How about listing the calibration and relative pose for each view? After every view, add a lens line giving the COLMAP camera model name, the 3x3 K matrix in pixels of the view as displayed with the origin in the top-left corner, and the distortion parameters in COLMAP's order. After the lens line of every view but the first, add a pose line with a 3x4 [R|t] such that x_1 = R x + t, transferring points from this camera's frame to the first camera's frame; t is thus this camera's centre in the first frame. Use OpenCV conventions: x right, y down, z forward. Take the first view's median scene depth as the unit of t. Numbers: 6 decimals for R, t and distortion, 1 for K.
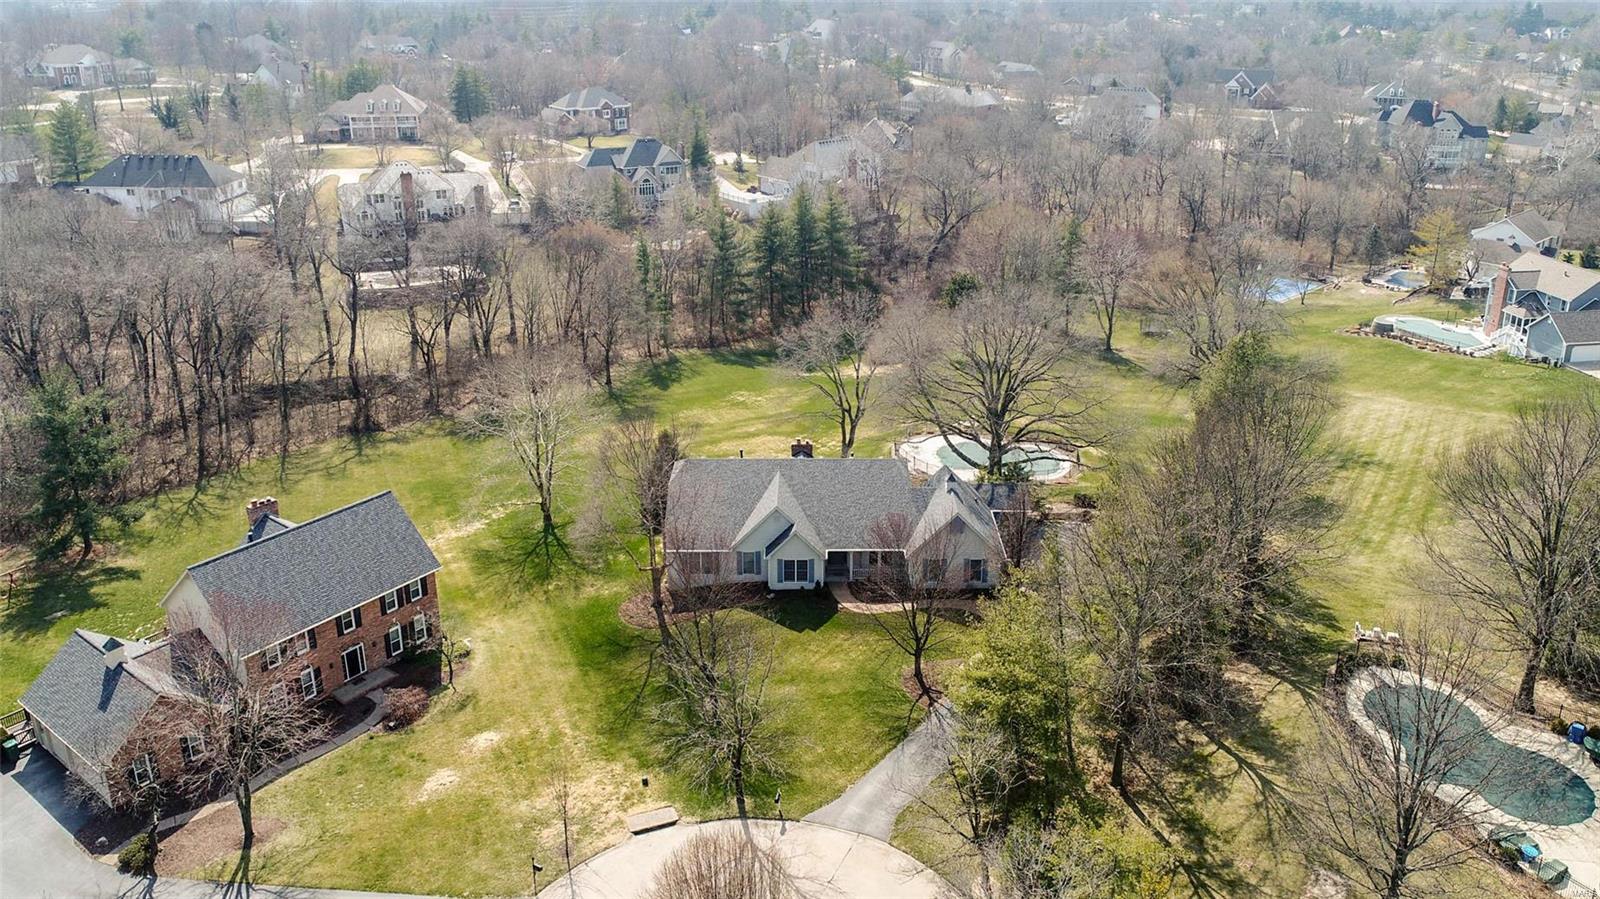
lens RADIAL K [[1163.1, 0, 847.9], [0, 1163.1, 334.1], [0, 0, 1]] dist [-0.001570, -0.003970]
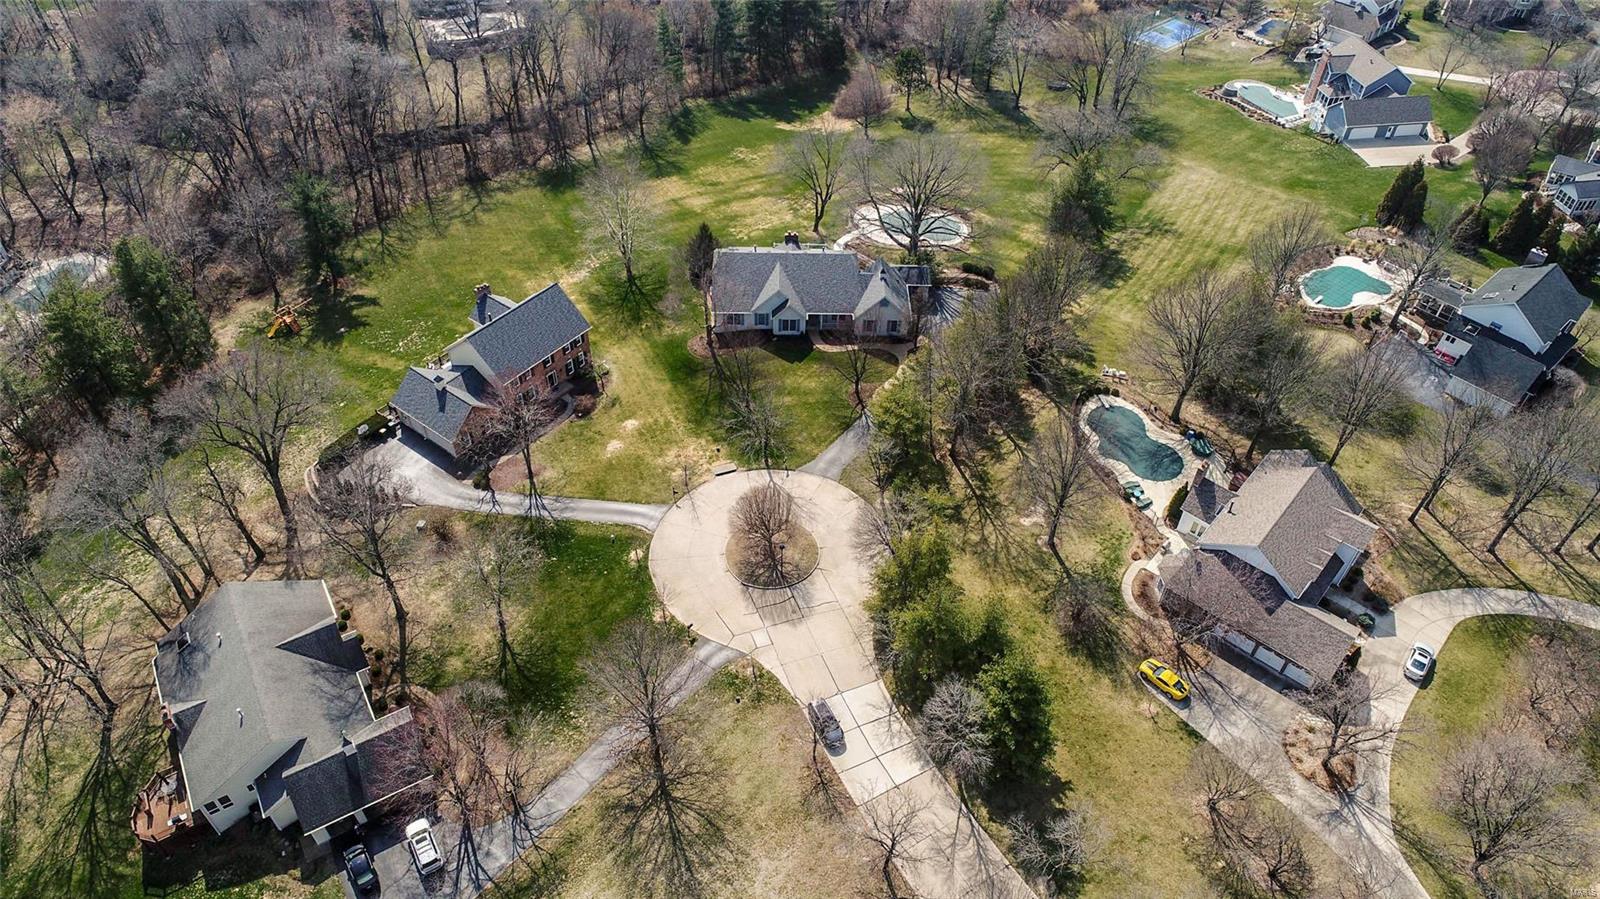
lens RADIAL K [[1059.9, 0, 800.0], [0, 1059.9, 449.5], [0, 0, 1]] dist [-0.001863, -0.001239]
pose [[0.999828, 0.018286, -0.002944, -0.019984], [-0.015109, 0.897155, 0.441458, -0.312712], [0.010714, -0.441338, 0.897277, -0.471496]]
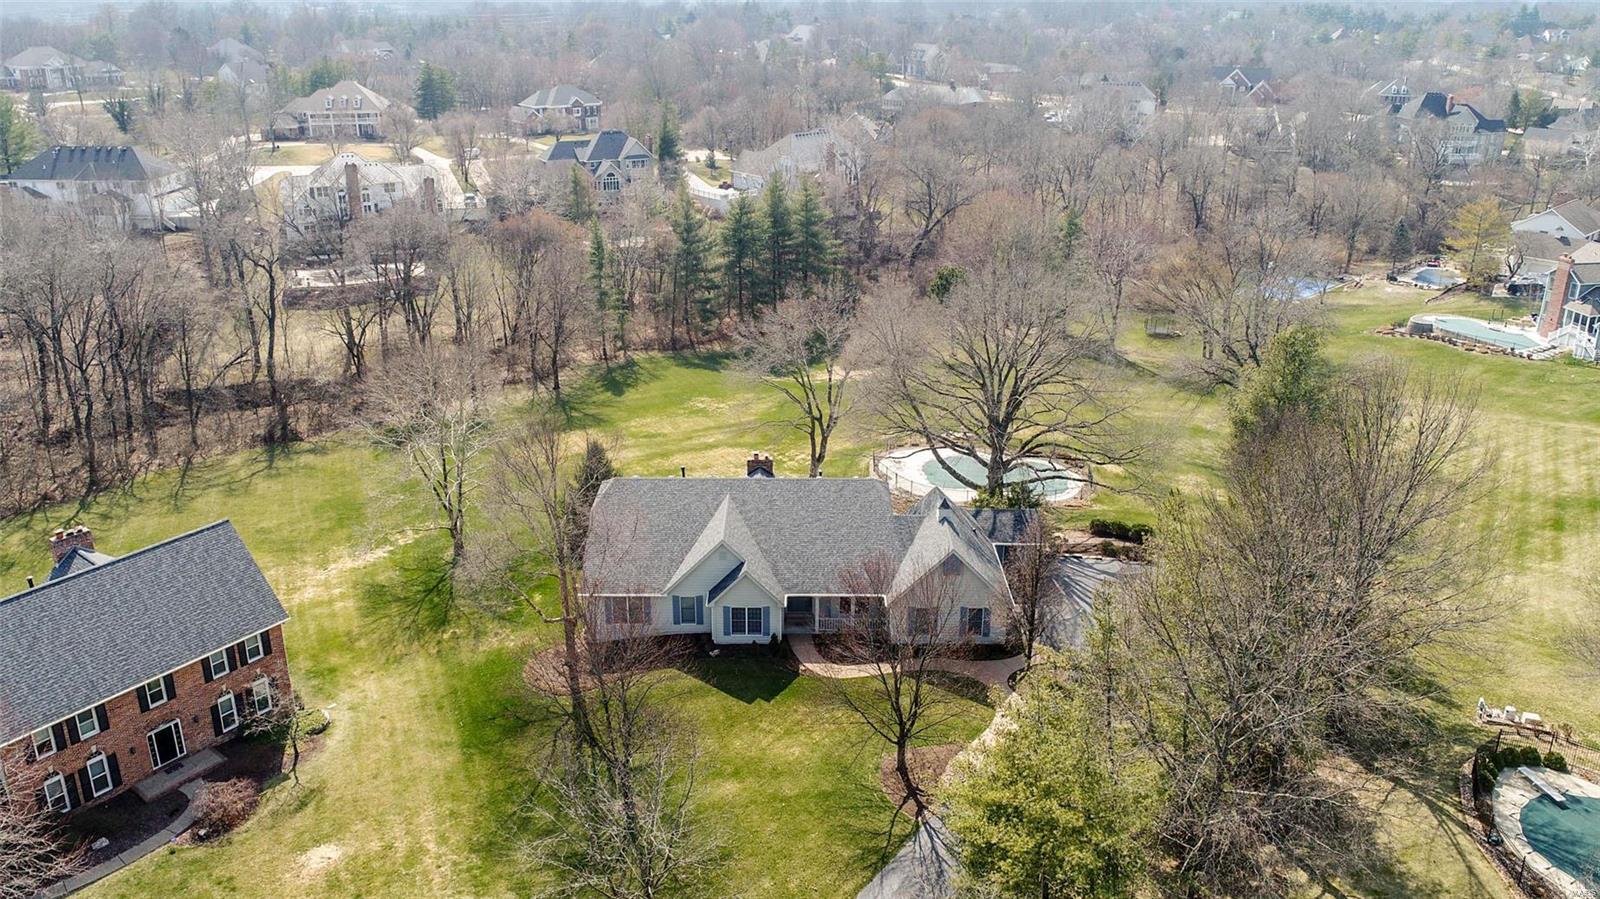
lens RADIAL K [[1123.8, 0, 800.4], [0, 1123.8, 374.8], [0, 0, 1]] dist [-0.003815, -0.001156]
pose [[0.999630, 0.000937, -0.027193, 0.012002], [-0.000240, 0.999672, 0.025604, 0.016297], [0.027208, -0.025588, 0.999302, 0.234780]]
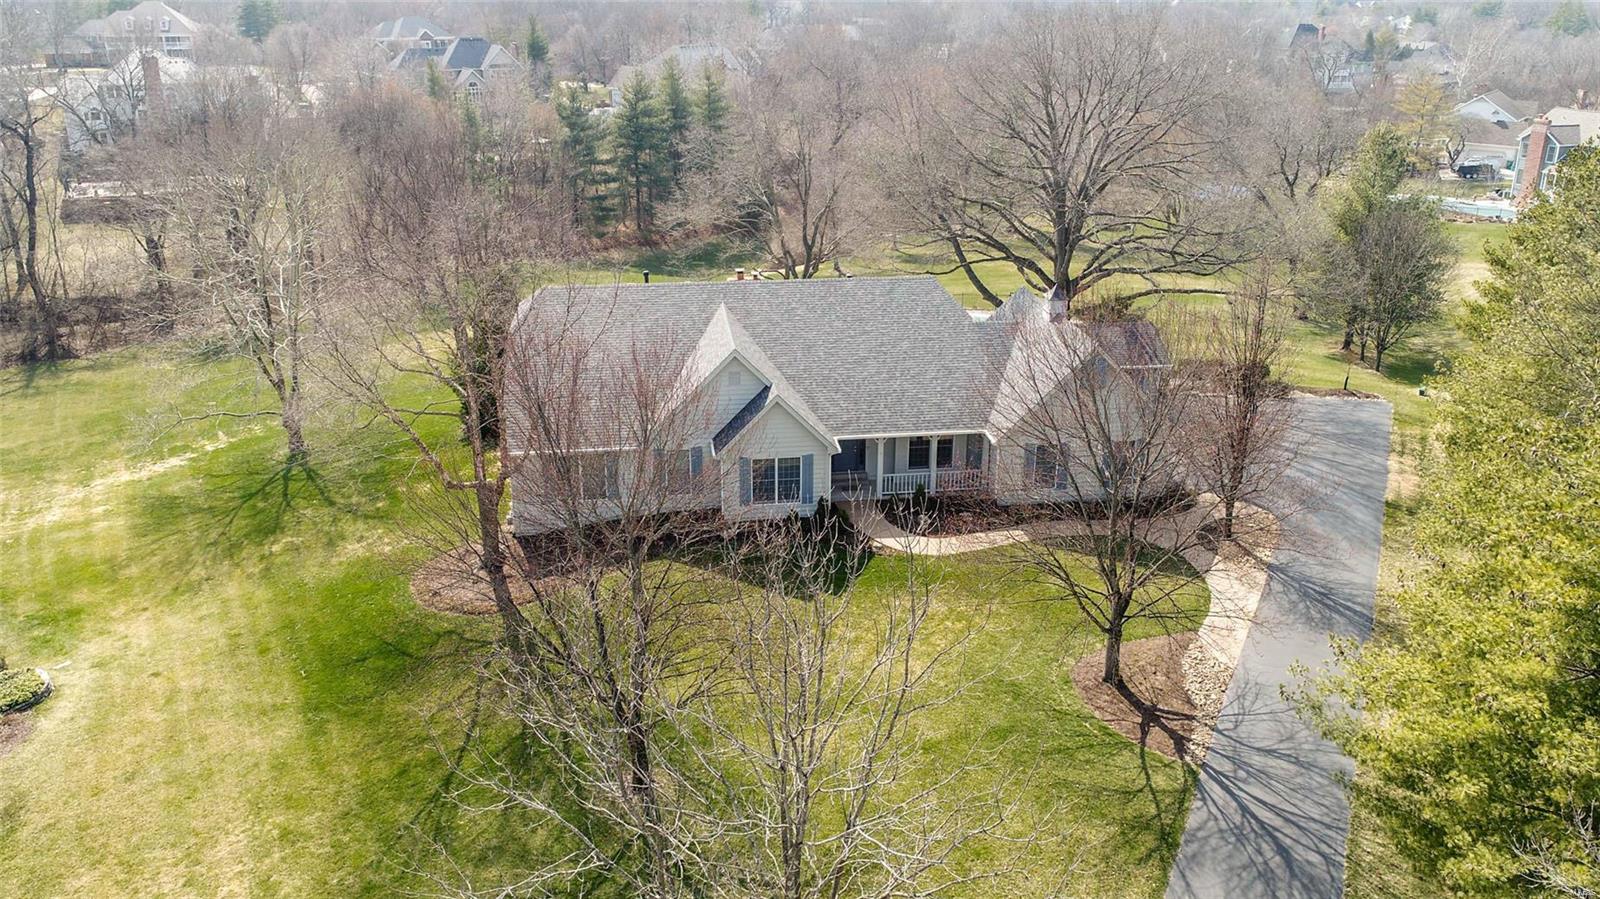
lens RADIAL K [[1091.1, 0, 804.1], [0, 1091.1, 356.9], [0, 0, 1]] dist [-0.001326, -0.000934]
pose [[0.993403, -0.039354, 0.107715, -0.078323], [0.037658, 0.999133, 0.017739, 0.138158], [-0.108320, -0.013565, 0.994024, 0.518916]]
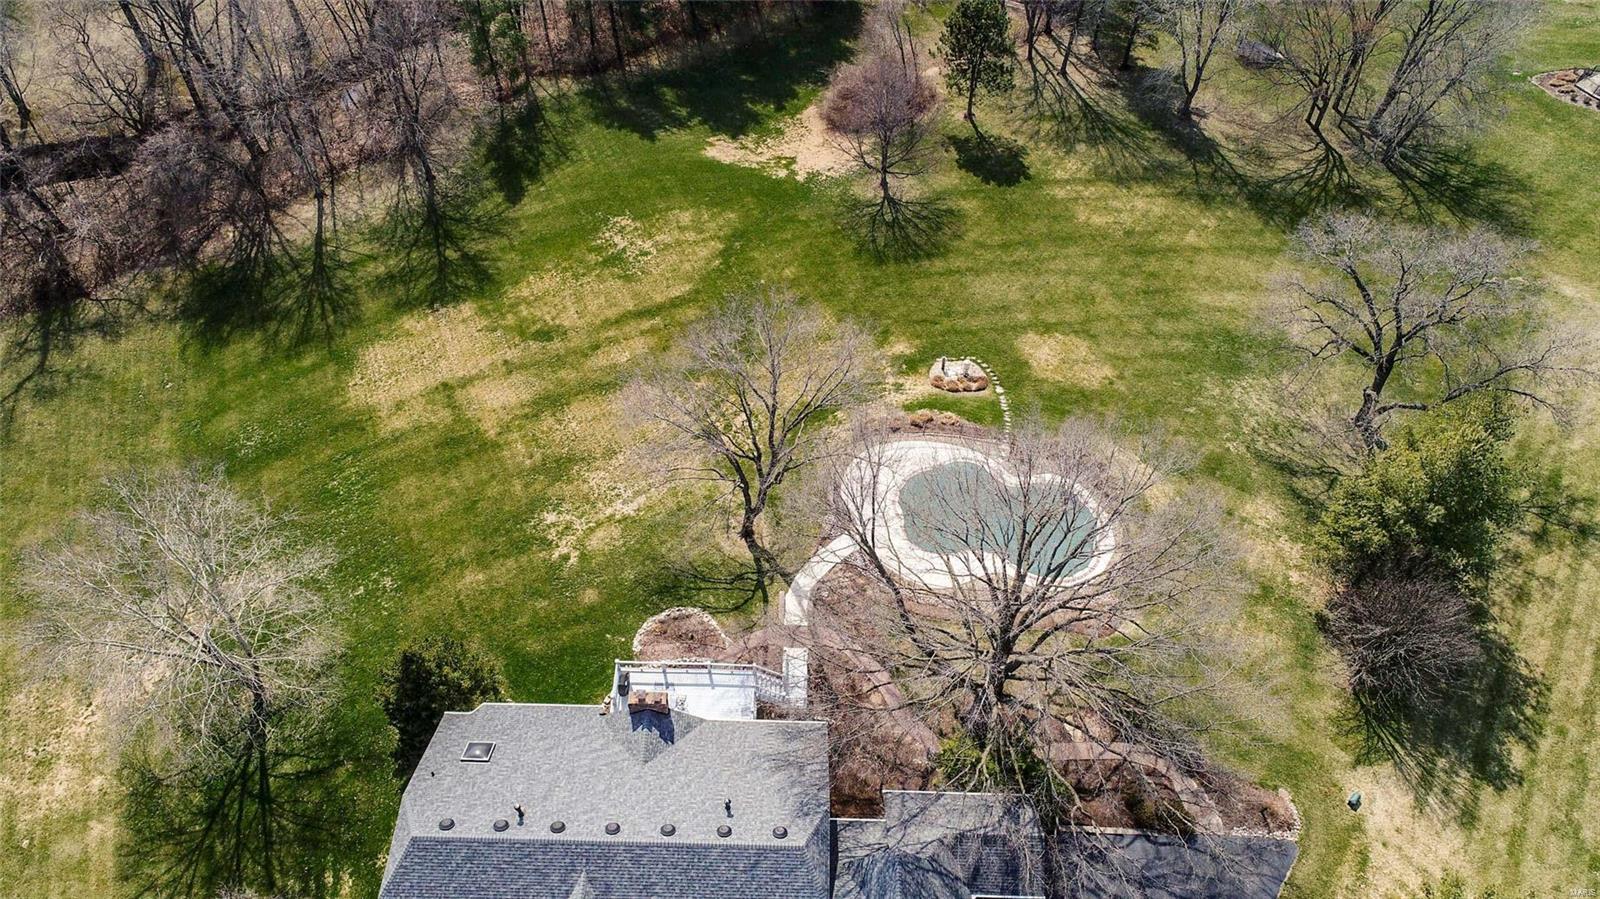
lens RADIAL K [[1059.9, 0, 800.0], [0, 1059.9, 449.5], [0, 0, 1]] dist [-0.001863, -0.001239]
pose [[0.998991, 0.042160, -0.015460, 0.040803], [-0.025399, 0.814433, 0.579701, -0.333003], [0.037031, -0.578724, 0.814682, 0.736238]]
